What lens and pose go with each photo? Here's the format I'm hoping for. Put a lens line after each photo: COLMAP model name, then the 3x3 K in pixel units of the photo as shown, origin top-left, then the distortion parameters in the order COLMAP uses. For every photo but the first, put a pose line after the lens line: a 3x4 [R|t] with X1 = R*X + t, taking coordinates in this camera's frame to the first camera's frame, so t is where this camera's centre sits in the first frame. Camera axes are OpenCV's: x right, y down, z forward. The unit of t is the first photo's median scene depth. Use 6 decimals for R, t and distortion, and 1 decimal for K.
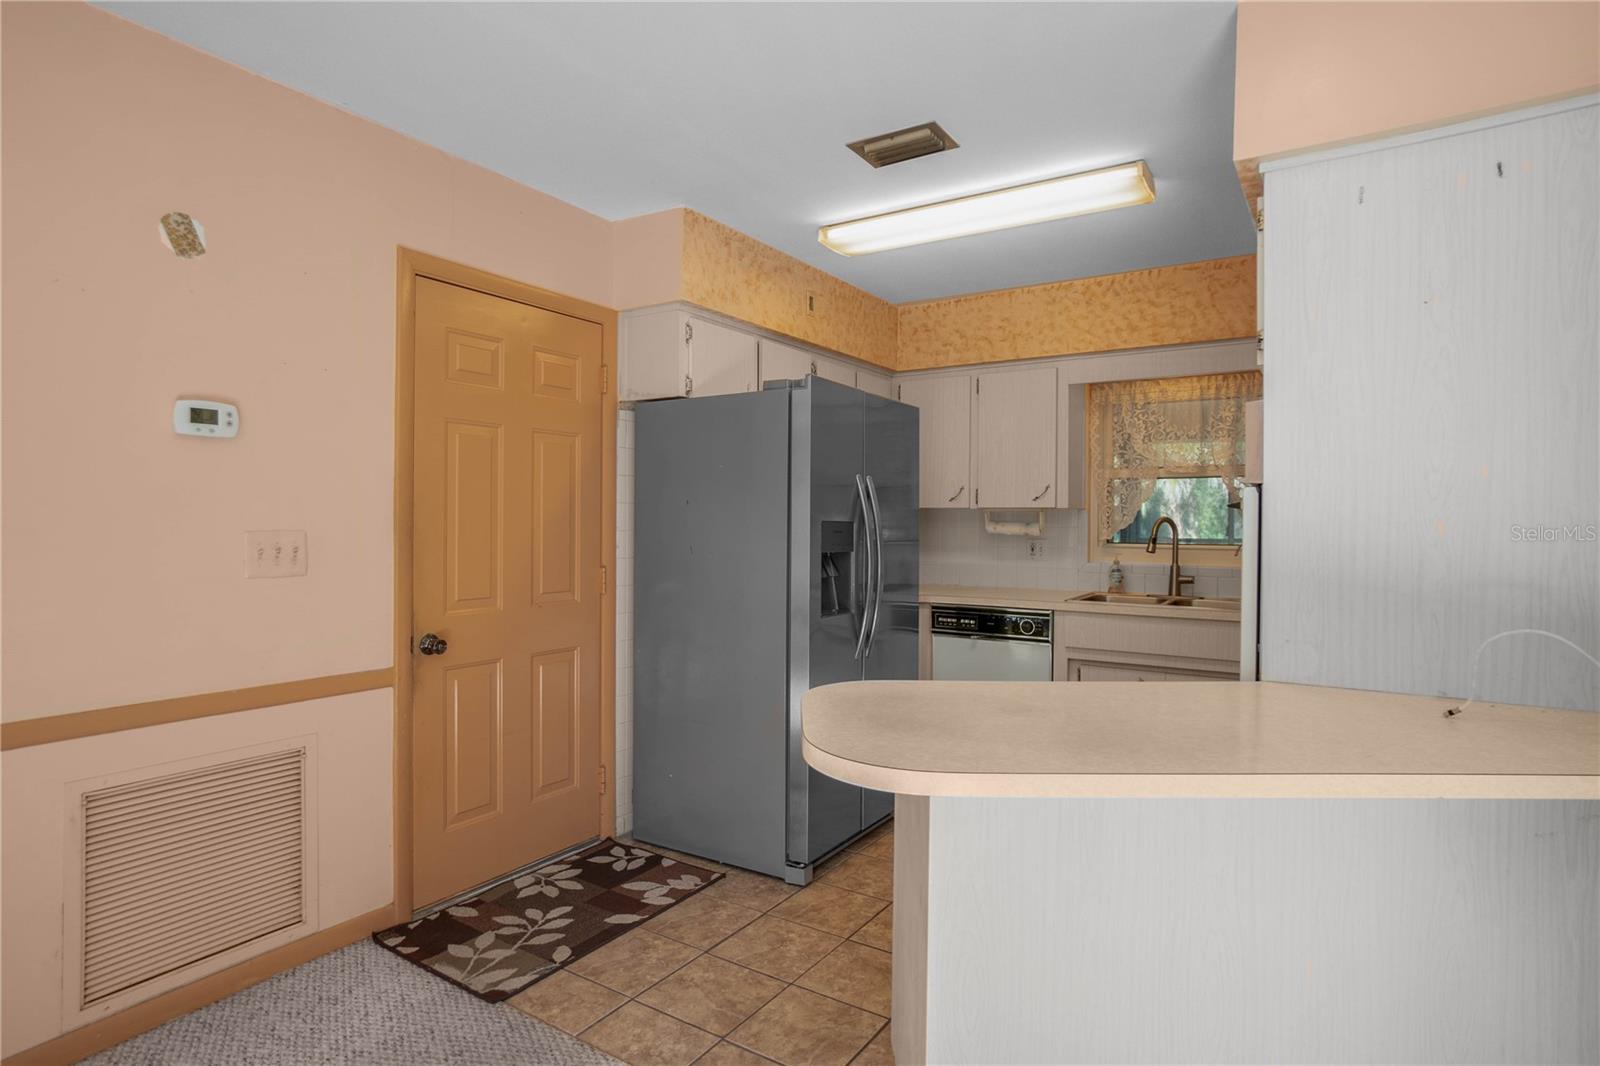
lens RADIAL K [[845.3, 0, 795.8], [0, 845.3, 528.0], [0, 0, 1]] dist [-0.015605, 0.000329]
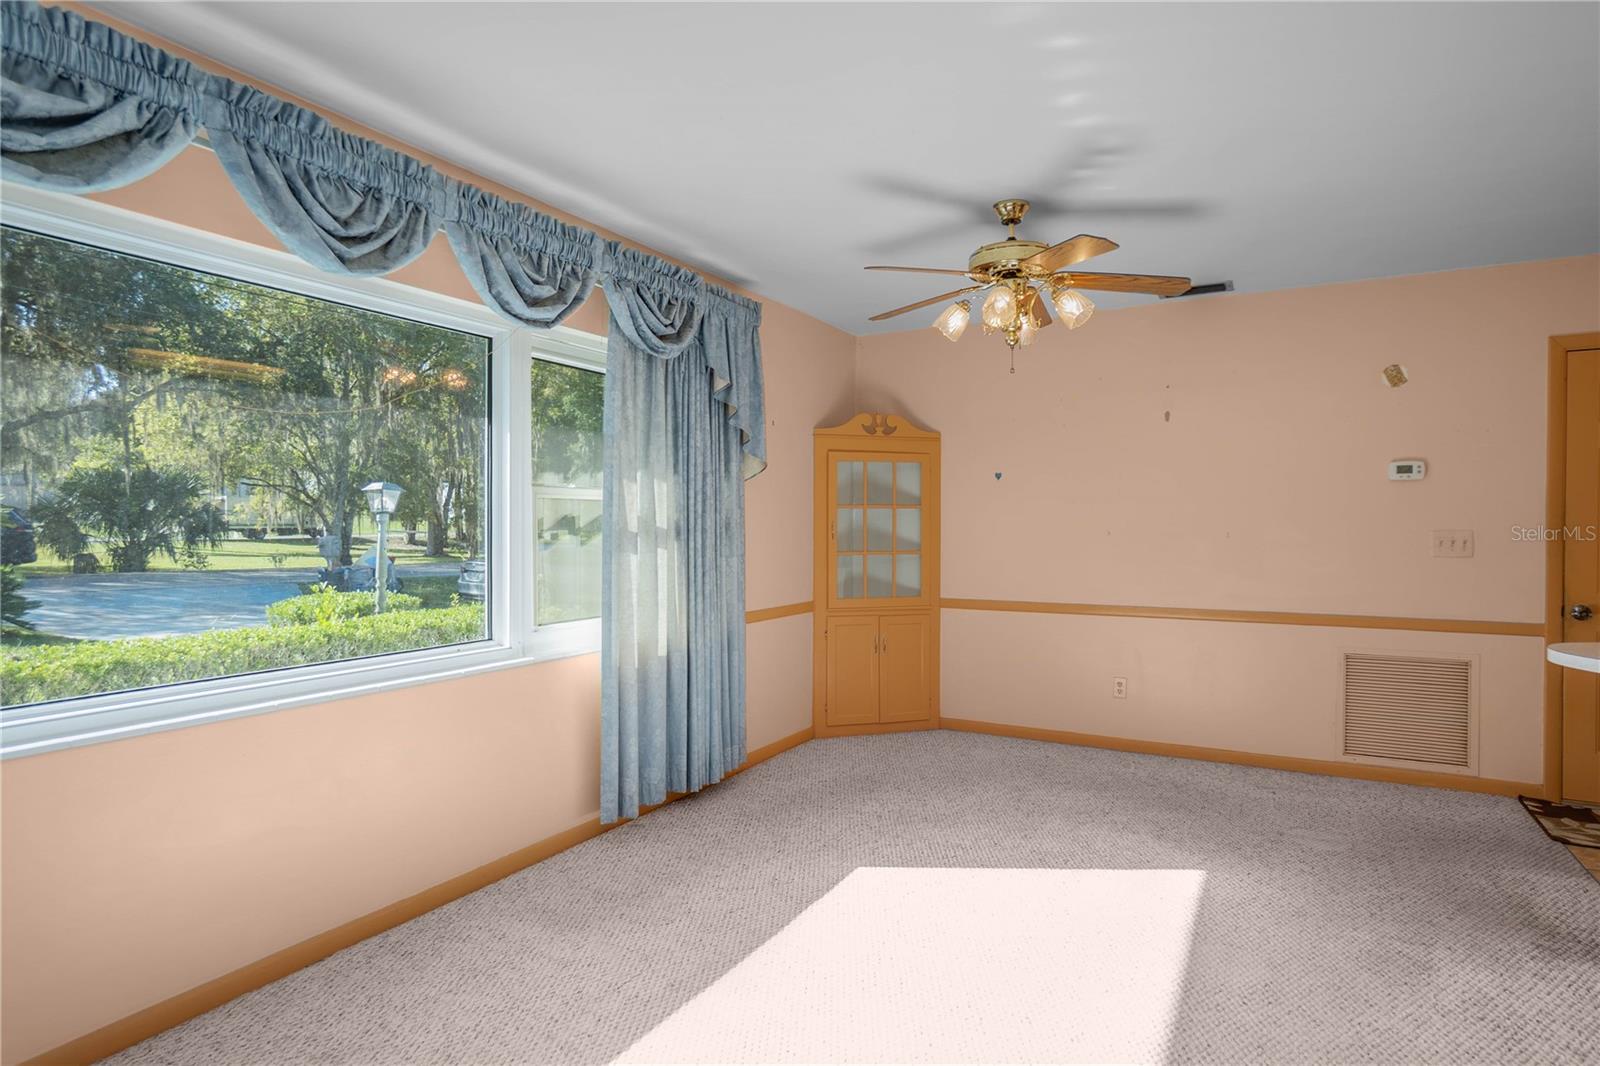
lens RADIAL K [[863.2, 0, 797.7], [0, 863.2, 526.4], [0, 0, 1]] dist [-0.045676, 0.030797]
pose [[0.052990, -0.007333, -0.998568, 0.939330], [-0.010829, 0.999910, -0.007917, 0.020765], [0.998536, 0.011233, 0.052906, -0.385220]]
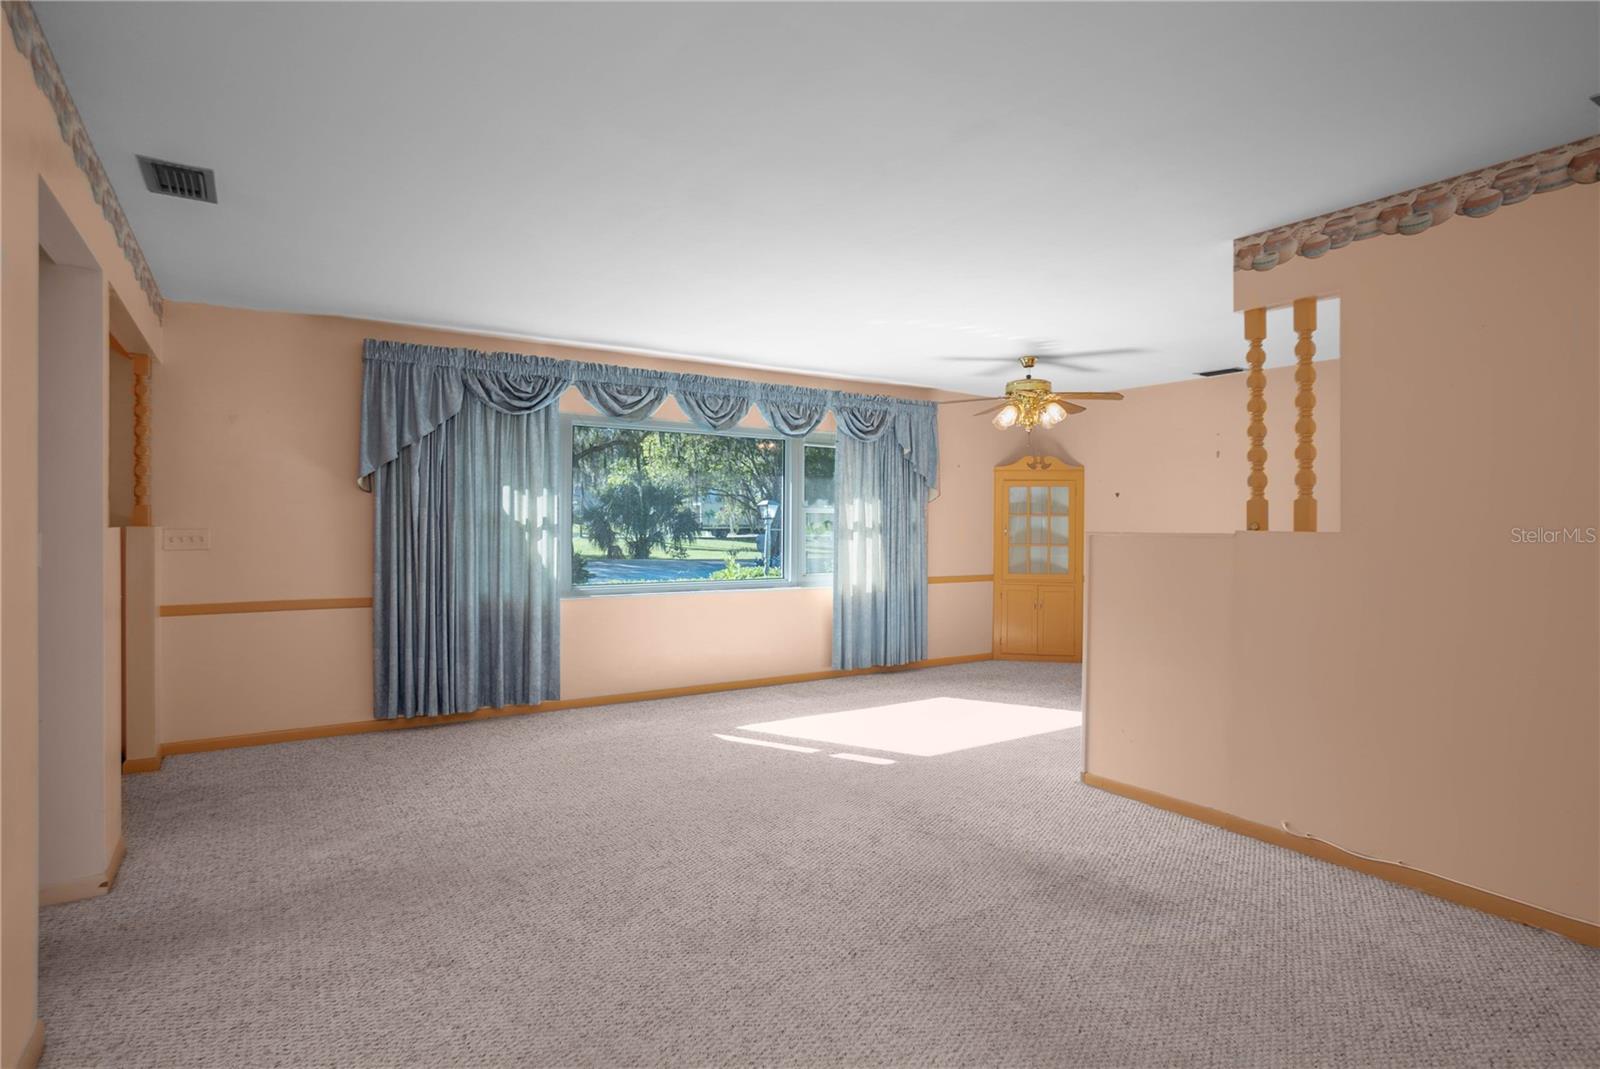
lens RADIAL K [[845.3, 0, 795.8], [0, 845.3, 529.5], [0, 0, 1]] dist [-0.015605, 0.000329]
pose [[-0.415401, -0.007594, -0.909607, 2.129757], [-0.018772, 0.999824, 0.000226, 0.024368], [0.909445, 0.017169, -0.415470, 0.407475]]
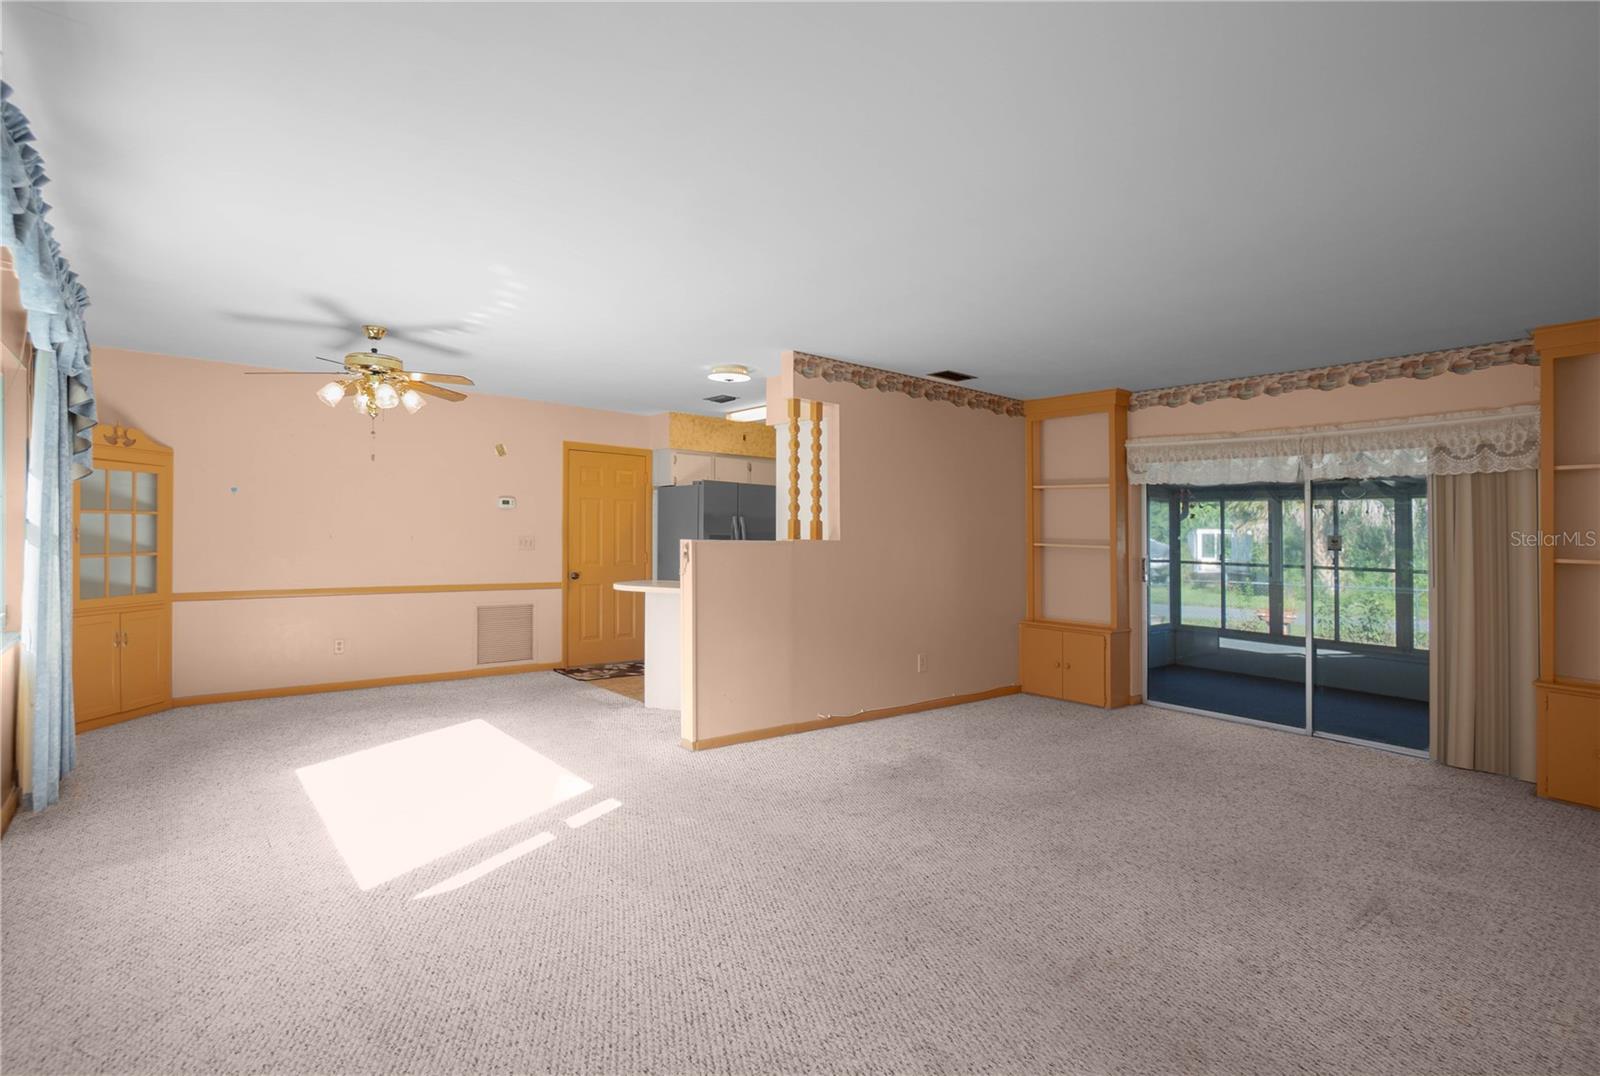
lens RADIAL K [[812.5, 0, 765.4], [0, 812.5, 541.7], [0, 0, 1]] dist [0.085329, 0.000048]
pose [[0.941235, 0.007288, -0.337673, 1.195910], [-0.008868, 0.999956, -0.003138, 0.024233], [0.337635, 0.005949, 0.941258, -1.506811]]
